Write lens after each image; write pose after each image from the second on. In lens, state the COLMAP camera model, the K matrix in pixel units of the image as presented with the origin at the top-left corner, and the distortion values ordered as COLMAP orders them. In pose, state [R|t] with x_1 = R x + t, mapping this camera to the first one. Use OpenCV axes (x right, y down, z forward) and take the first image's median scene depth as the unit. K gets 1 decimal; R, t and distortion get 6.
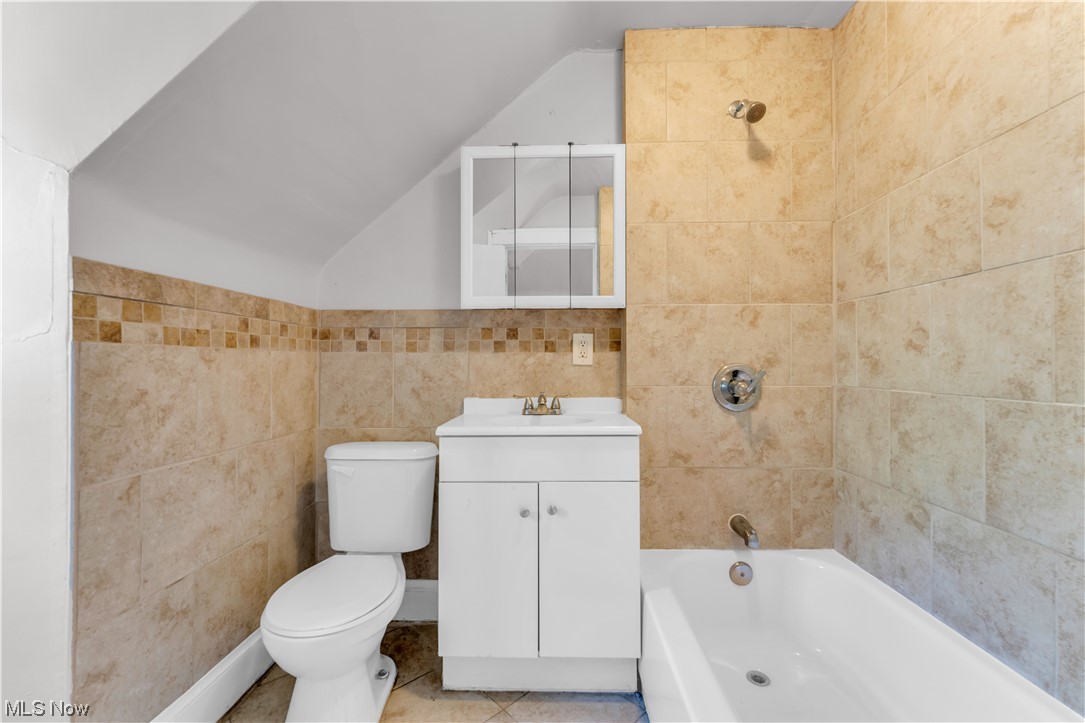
lens RADIAL K [[442.7, 0, 542.2], [0, 442.7, 358.2], [0, 0, 1]] dist [-0.006804, -0.000059]
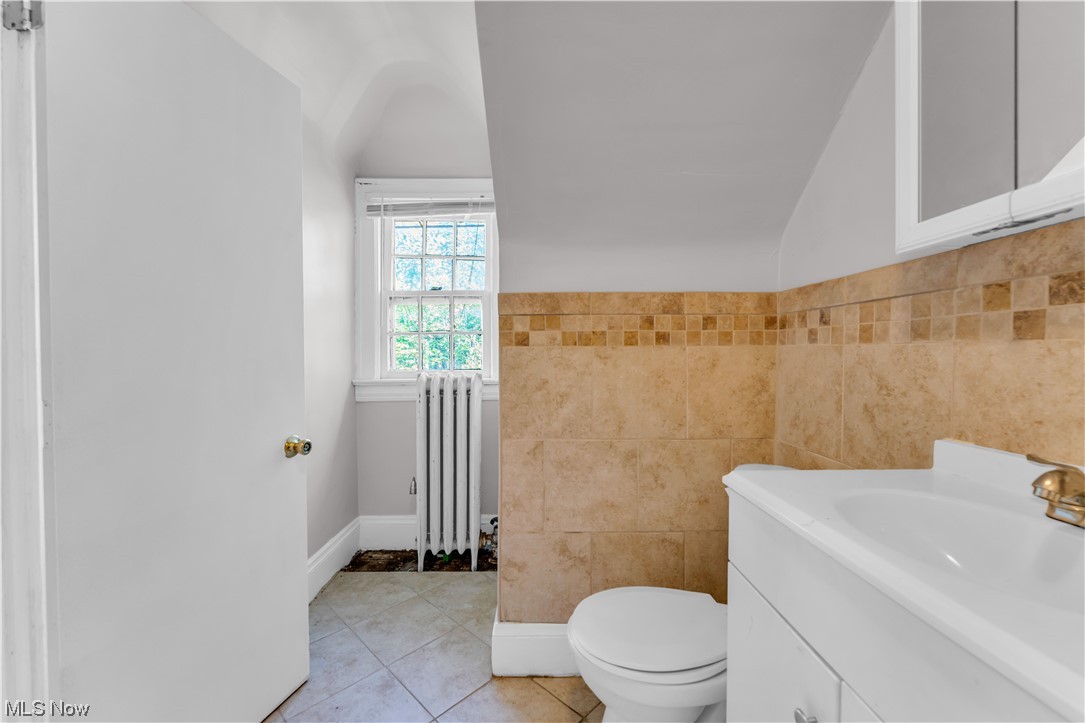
lens RADIAL K [[442.7, 0, 542.2], [0, 442.7, 358.2], [0, 0, 1]] dist [-0.006804, -0.000059]
pose [[0.046696, 0.015156, -0.998794, 0.368565], [0.015397, 0.999755, 0.015891, -0.013016], [0.998790, -0.016121, 0.046451, 0.732423]]
